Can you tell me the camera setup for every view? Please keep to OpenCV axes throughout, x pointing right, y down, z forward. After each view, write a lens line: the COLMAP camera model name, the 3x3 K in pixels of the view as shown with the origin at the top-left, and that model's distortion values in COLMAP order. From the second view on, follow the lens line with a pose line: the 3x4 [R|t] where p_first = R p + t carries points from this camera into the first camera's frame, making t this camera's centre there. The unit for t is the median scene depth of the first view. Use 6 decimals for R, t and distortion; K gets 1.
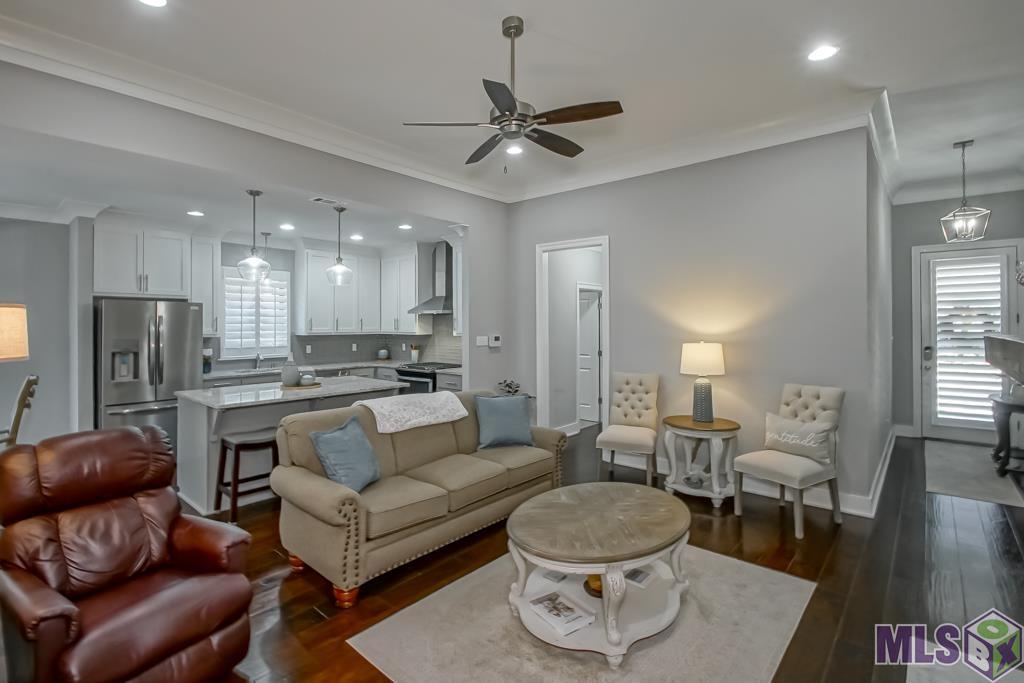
lens RADIAL K [[464.2, 0, 487.2], [0, 464.2, 326.1], [0, 0, 1]] dist [0.004199, -0.006845]
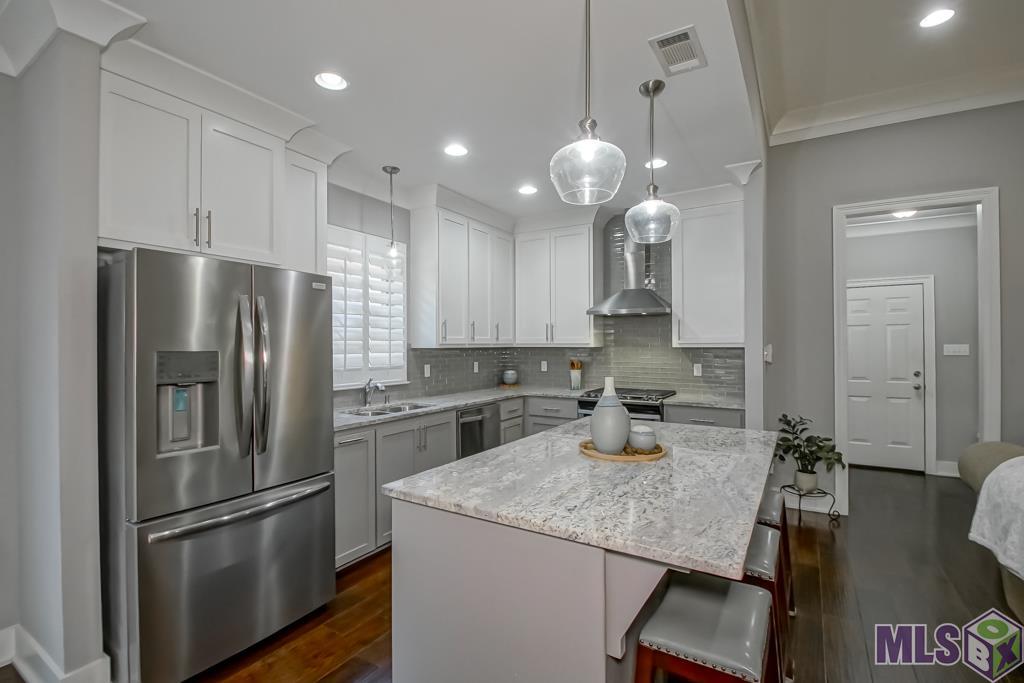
lens RADIAL K [[464.2, 0, 511.2], [0, 464.2, 341.1], [0, 0, 1]] dist [0.004199, -0.006845]
pose [[0.986309, -0.002412, 0.164892, -0.393911], [0.004038, 0.999947, -0.009521, 0.017258], [-0.164860, 0.010056, 0.986266, 0.384270]]
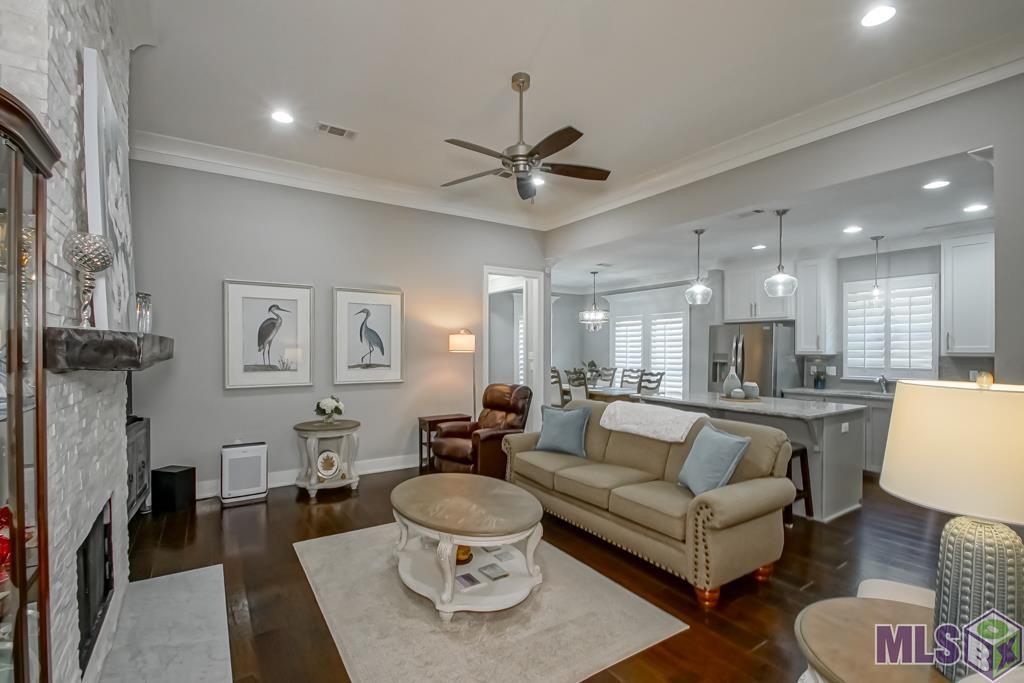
lens RADIAL K [[464.2, 0, 519.4], [0, 464.2, 346.2], [0, 0, 1]] dist [0.004199, -0.006845]
pose [[-0.254854, -0.006575, -0.966957, 0.495369], [-0.005916, 0.999969, -0.005240, 0.012403], [0.966961, 0.004386, -0.254885, 0.532268]]
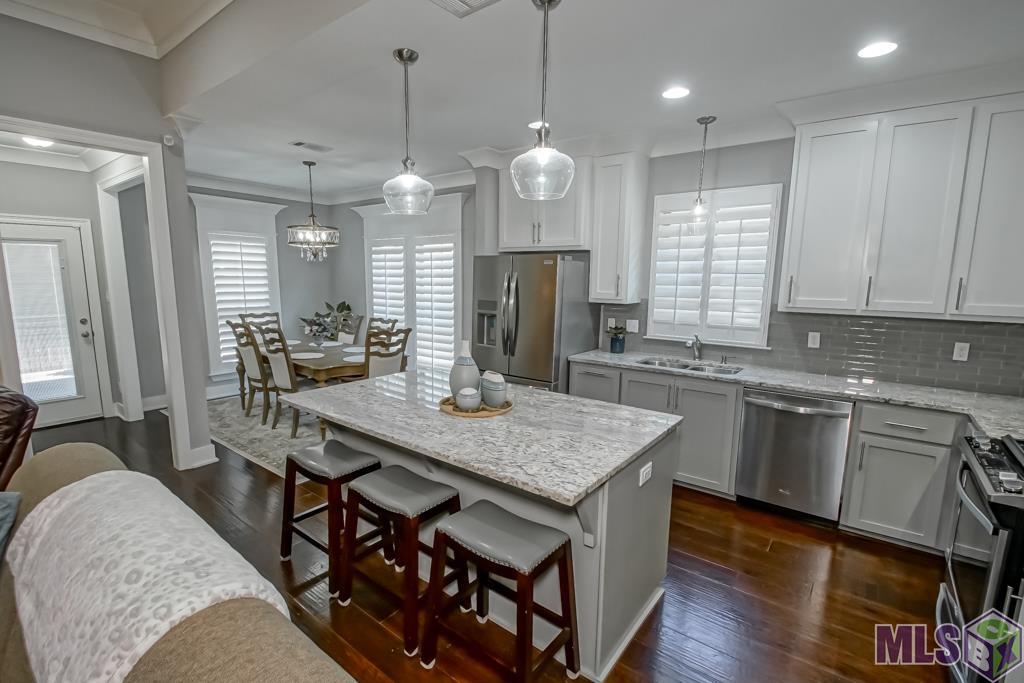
lens RADIAL K [[464.2, 0, 508.1], [0, 464.2, 345.4], [0, 0, 1]] dist [0.004199, -0.006845]
pose [[0.062987, 0.149646, -0.986731, 0.081917], [-0.013232, 0.988733, 0.149105, -0.013876], [0.997927, 0.003665, 0.064257, 0.679533]]
